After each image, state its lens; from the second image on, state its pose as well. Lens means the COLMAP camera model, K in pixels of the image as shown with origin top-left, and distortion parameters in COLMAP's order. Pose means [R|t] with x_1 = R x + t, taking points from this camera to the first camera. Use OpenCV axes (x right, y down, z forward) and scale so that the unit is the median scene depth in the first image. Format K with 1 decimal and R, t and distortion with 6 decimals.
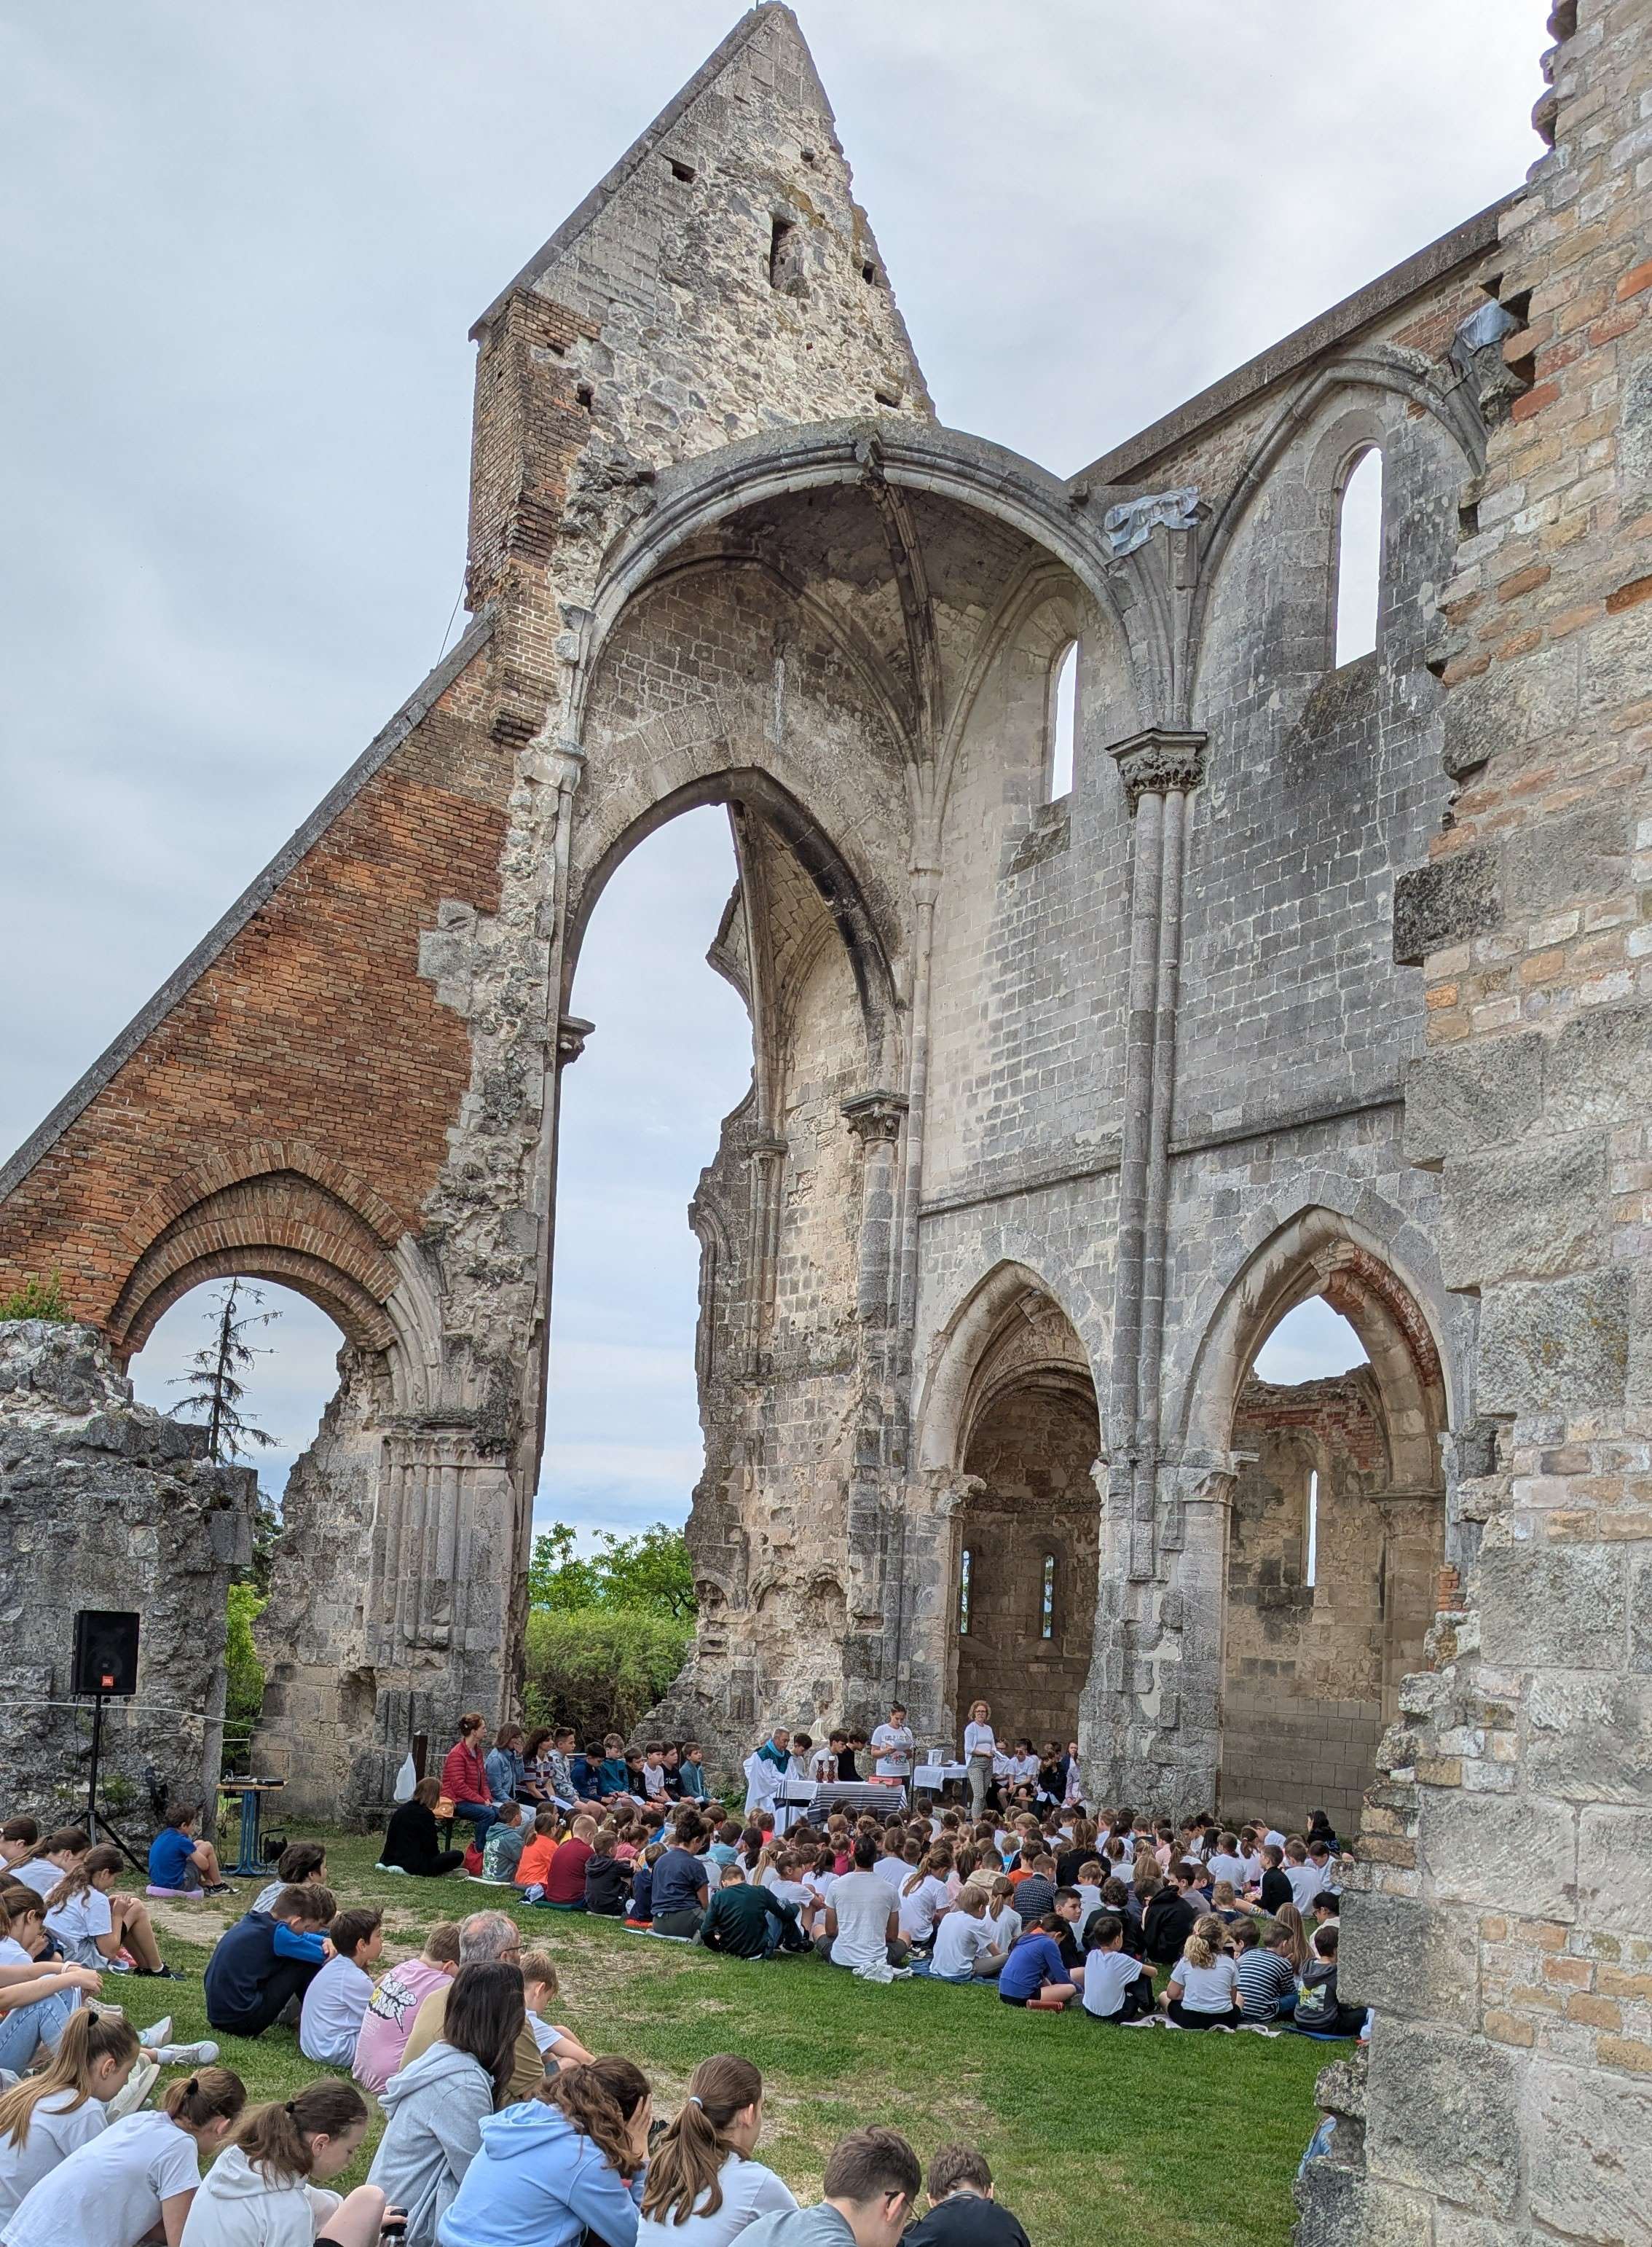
lens RADIAL K [[2074.3, 0, 815.8], [0, 2074.3, 1493.9], [0, 0, 1]] dist [0.057218, 0.000000]
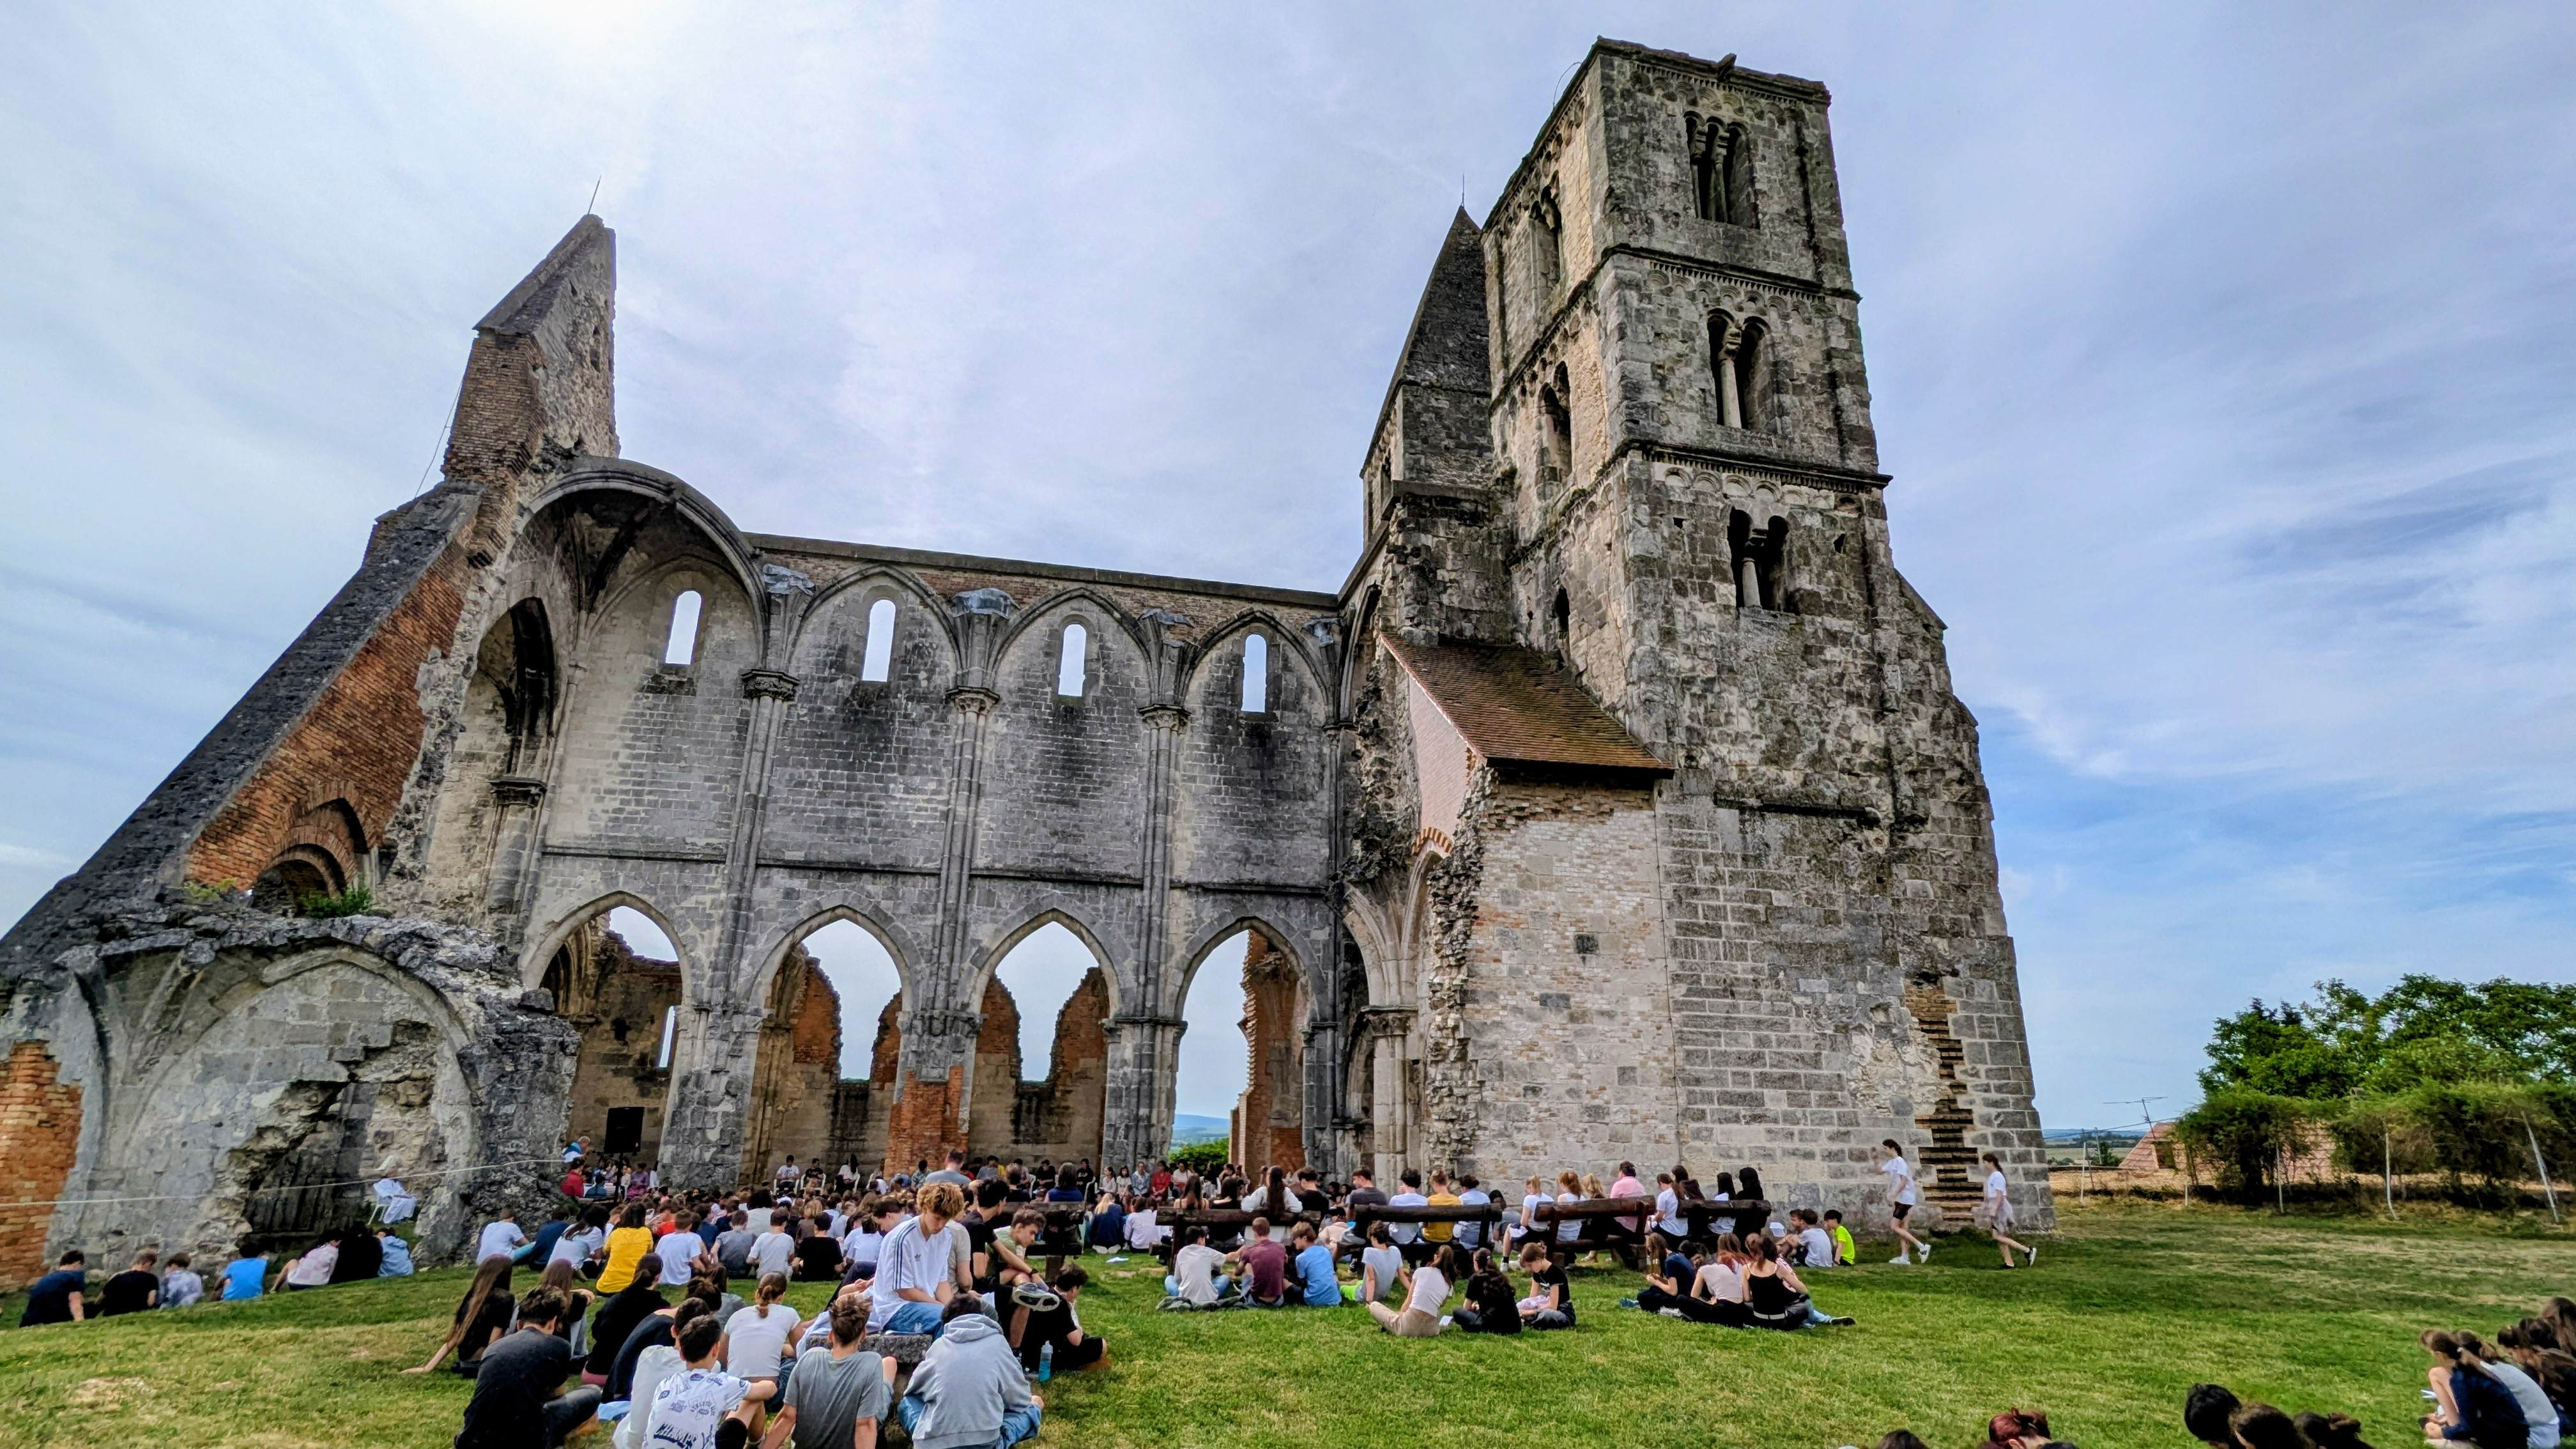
lens RADIAL K [[1224.9, 0, 1291.2], [0, 1224.9, 739.4], [0, 0, 1]] dist [0.003105, -0.001818]
pose [[0.397363, 0.237334, 0.886440, -0.746854], [-0.064111, 0.970796, -0.231180, -0.031452], [-0.915419, 0.035032, 0.400974, -0.008788]]
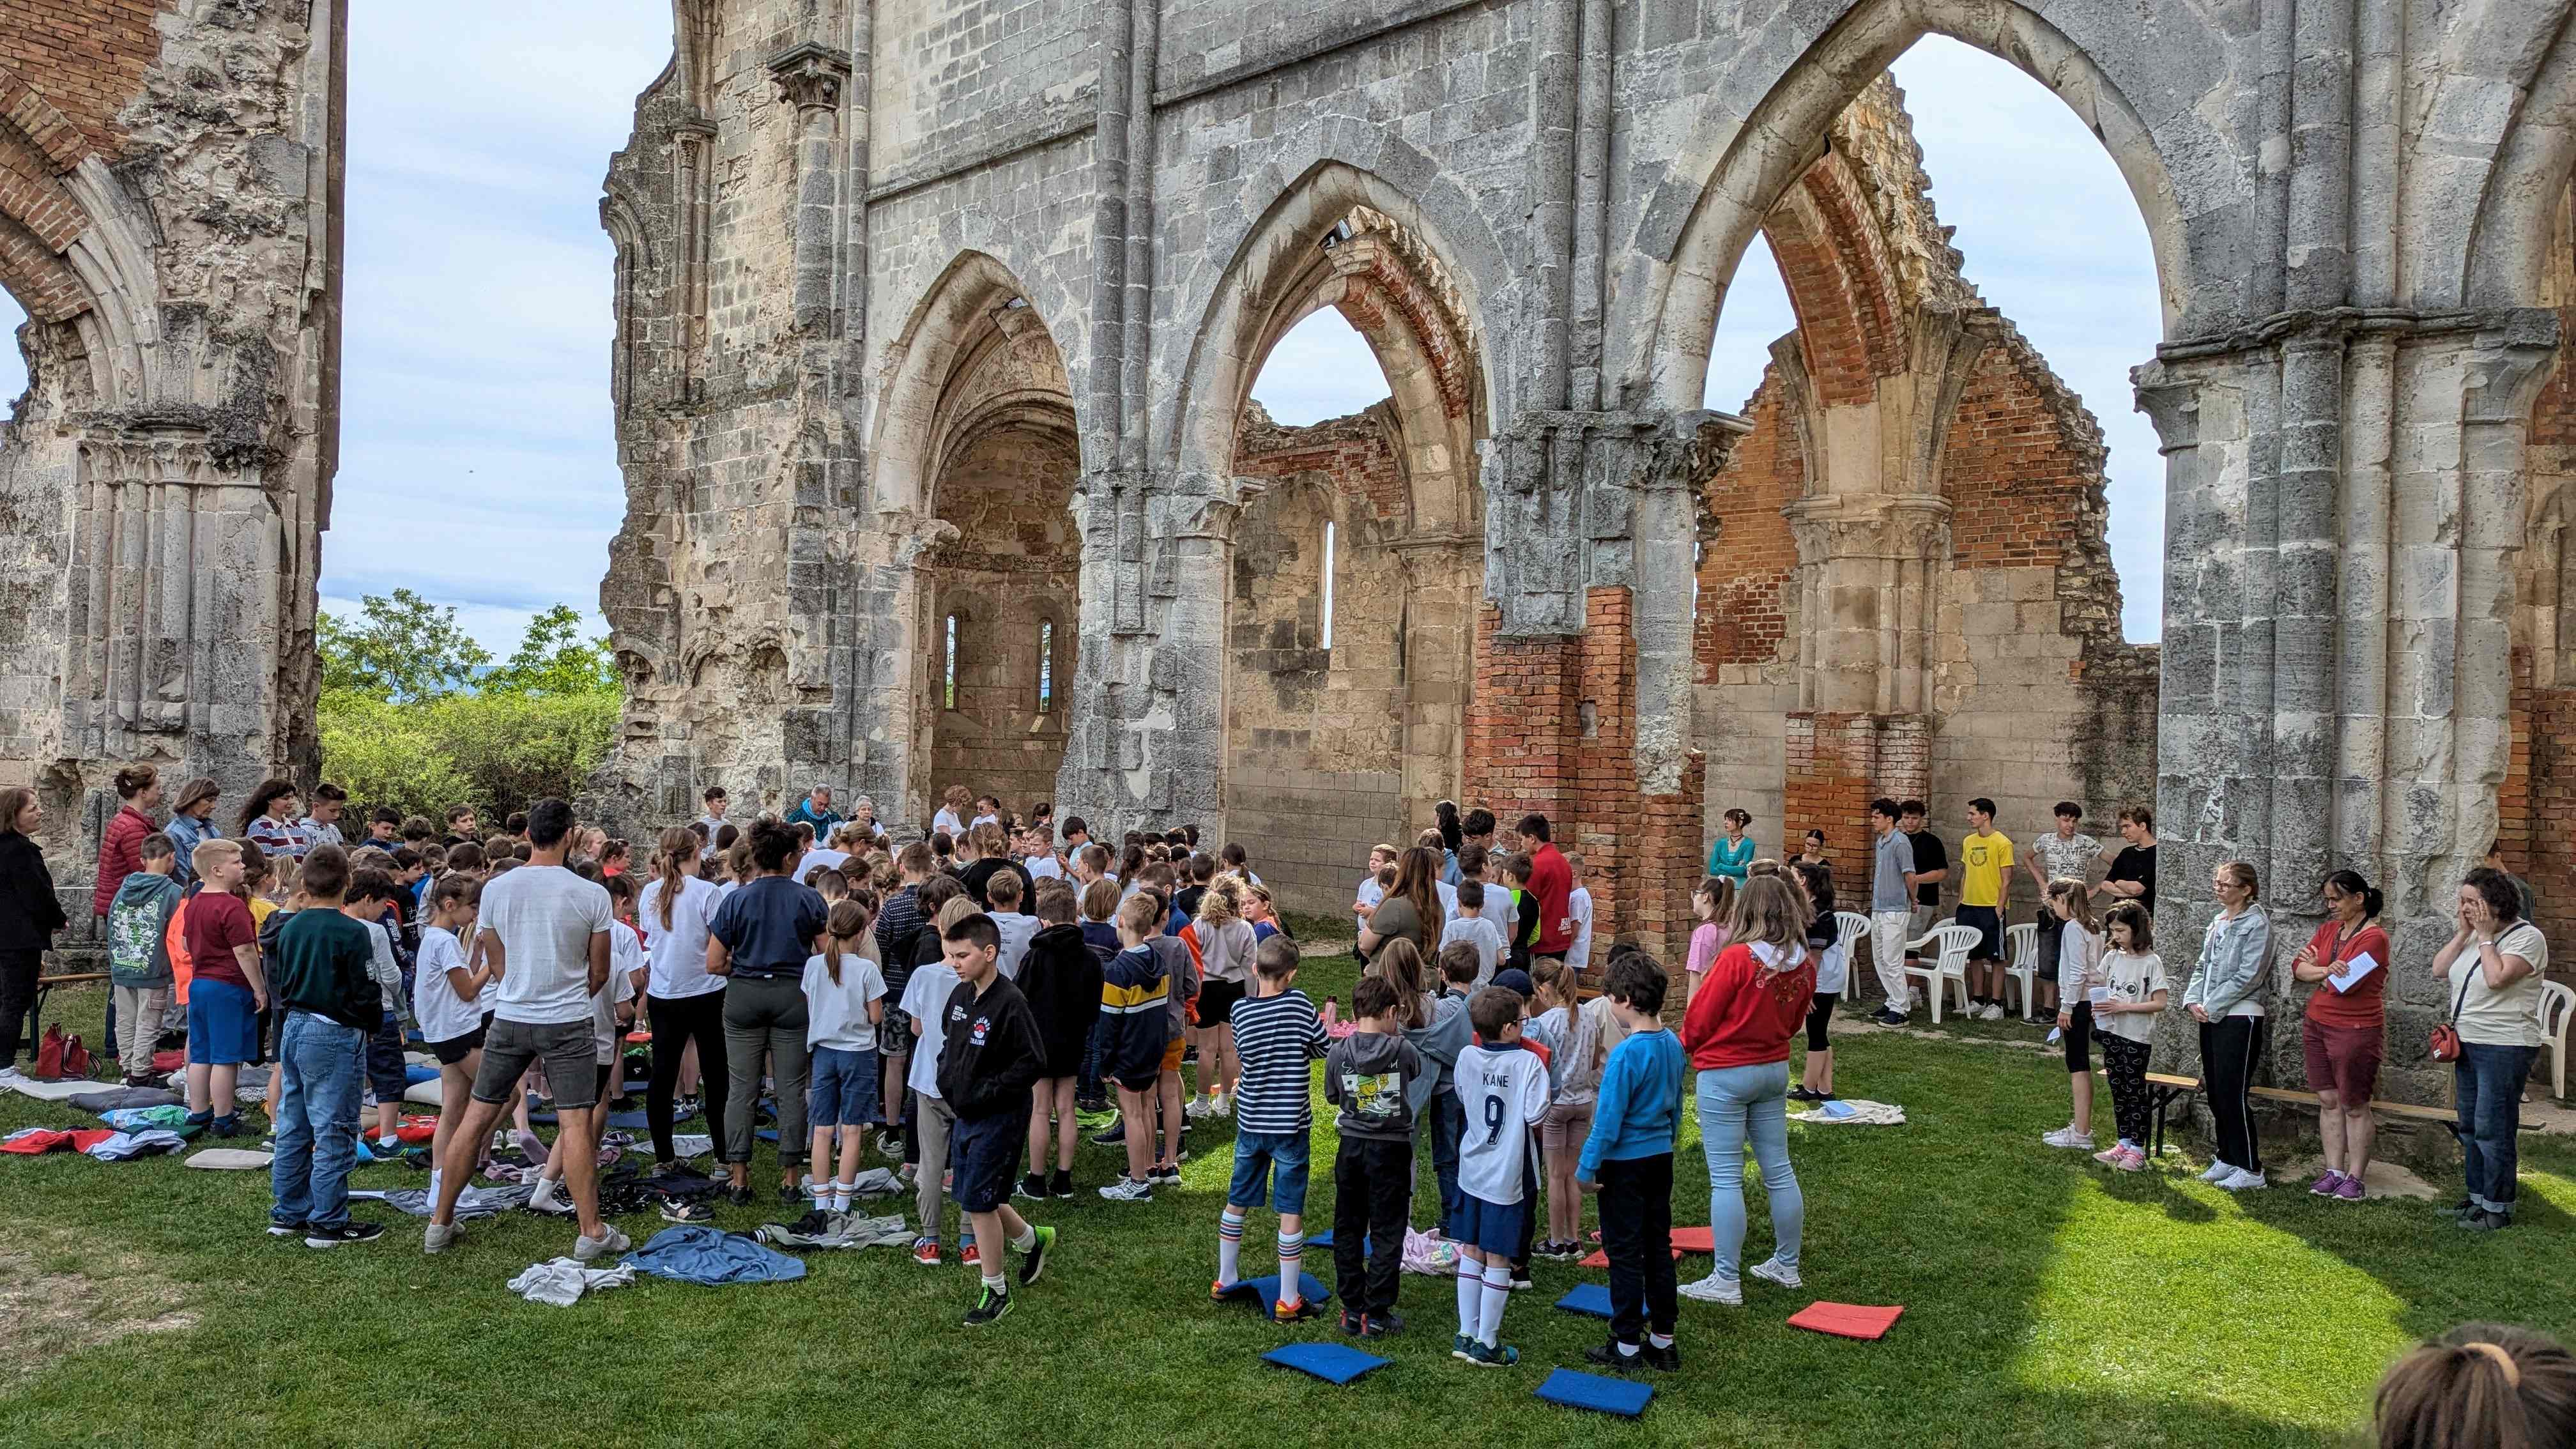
lens RADIAL K [[1819.3, 0, 1287.2], [0, 1819.3, 718.9], [0, 0, 1]] dist [0.074377, -0.071594]
pose [[0.978228, -0.017472, 0.206795, 0.067880], [0.003924, 0.997829, 0.065743, 0.027416], [-0.207495, -0.063500, 0.976173, 0.274950]]
